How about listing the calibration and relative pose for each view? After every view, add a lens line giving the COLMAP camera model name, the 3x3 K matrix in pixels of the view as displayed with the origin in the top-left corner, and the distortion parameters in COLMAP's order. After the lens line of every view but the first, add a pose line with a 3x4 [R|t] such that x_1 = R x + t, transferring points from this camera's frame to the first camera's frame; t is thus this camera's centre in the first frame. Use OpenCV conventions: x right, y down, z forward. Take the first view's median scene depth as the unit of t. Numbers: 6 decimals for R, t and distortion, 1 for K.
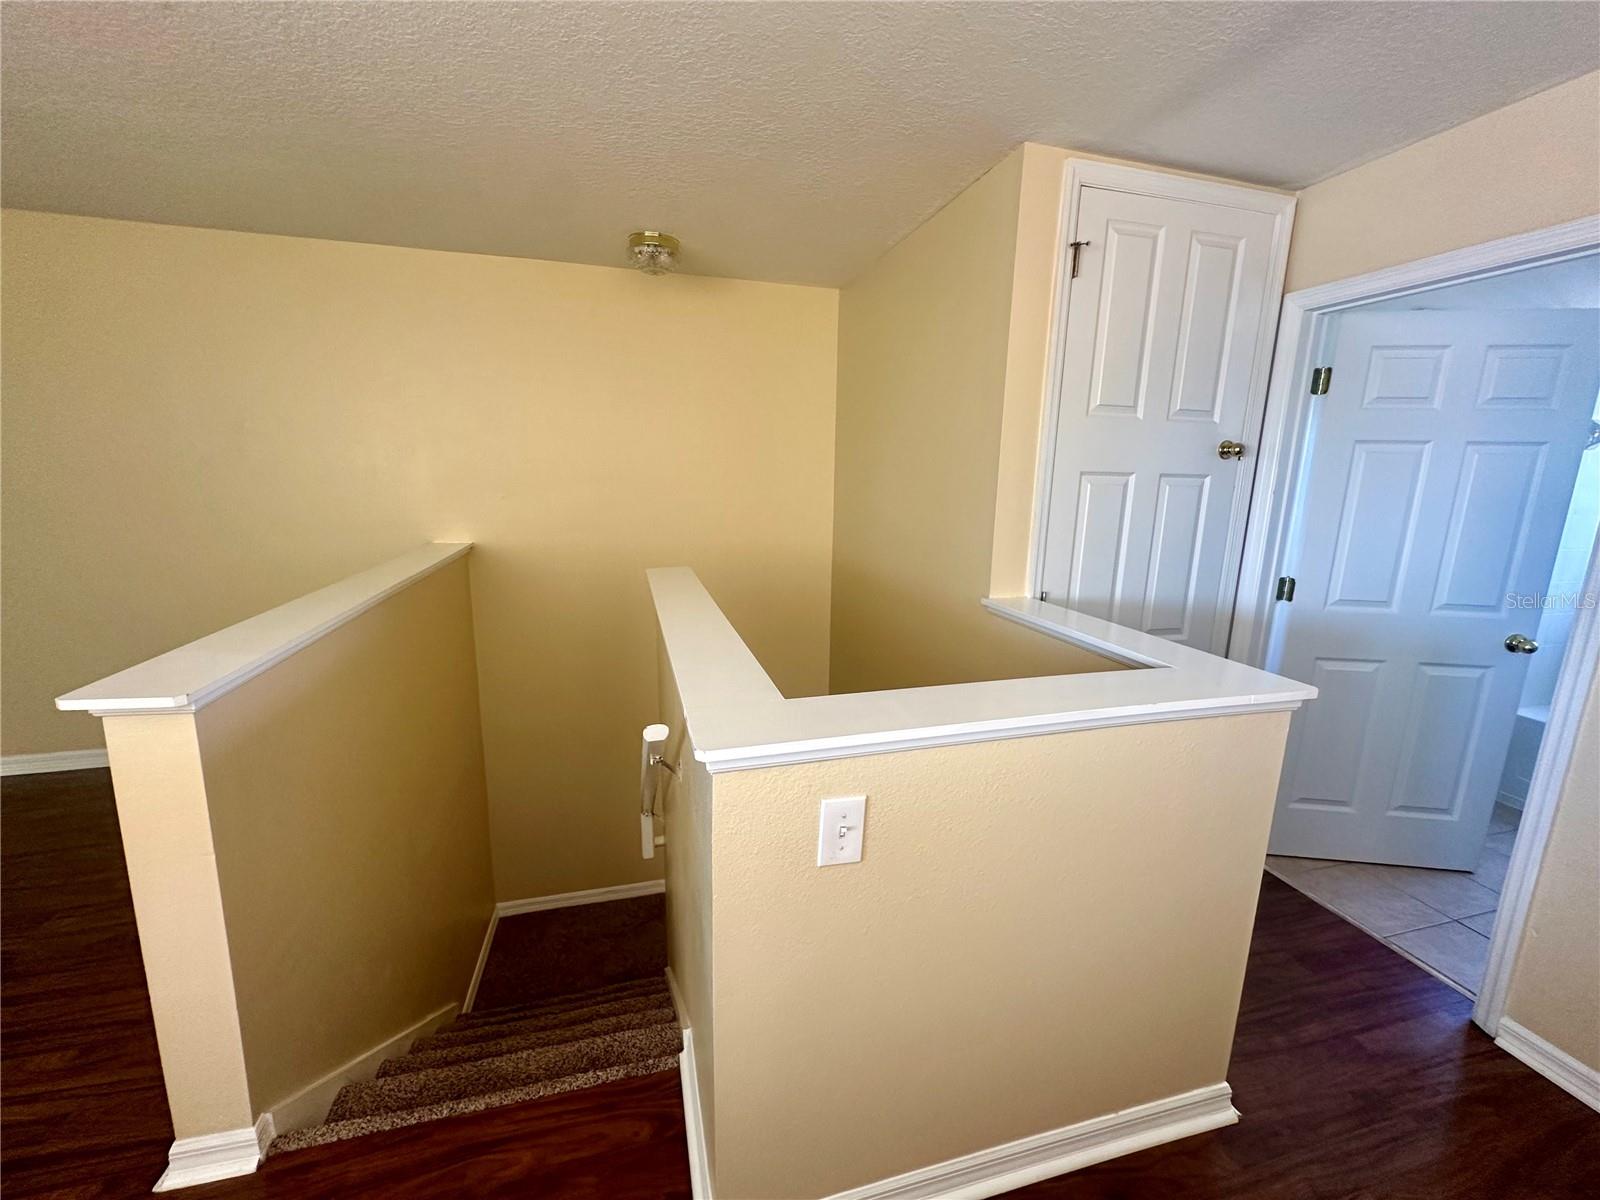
lens RADIAL K [[641.4, 0, 796.4], [0, 641.4, 600.6], [0, 0, 1]] dist [0.000342, 0.000319]
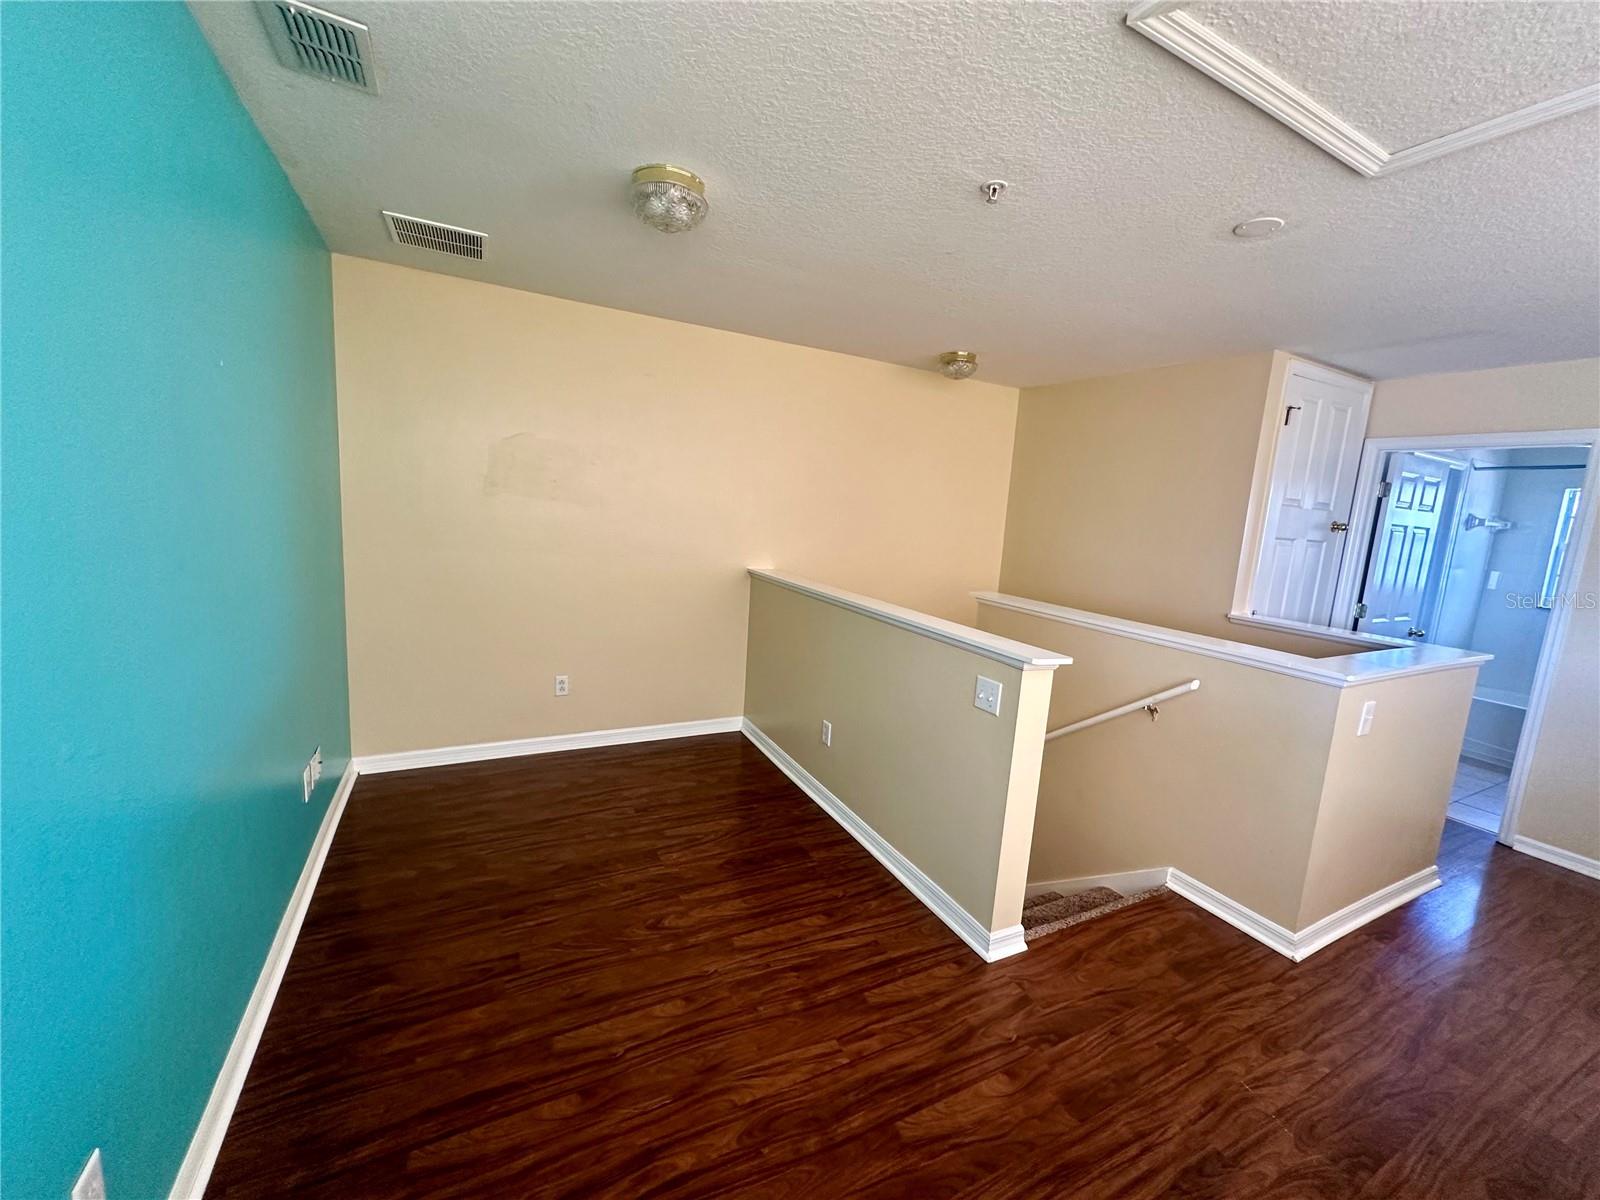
lens RADIAL K [[622.5, 0, 794.5], [0, 622.5, 604.7], [0, 0, 1]] dist [0.000460, 0.000393]
pose [[0.977664, 0.009535, 0.209958, -1.108800], [-0.001806, 0.999315, -0.036973, 0.033877], [-0.210166, 0.035768, 0.977011, -0.303593]]
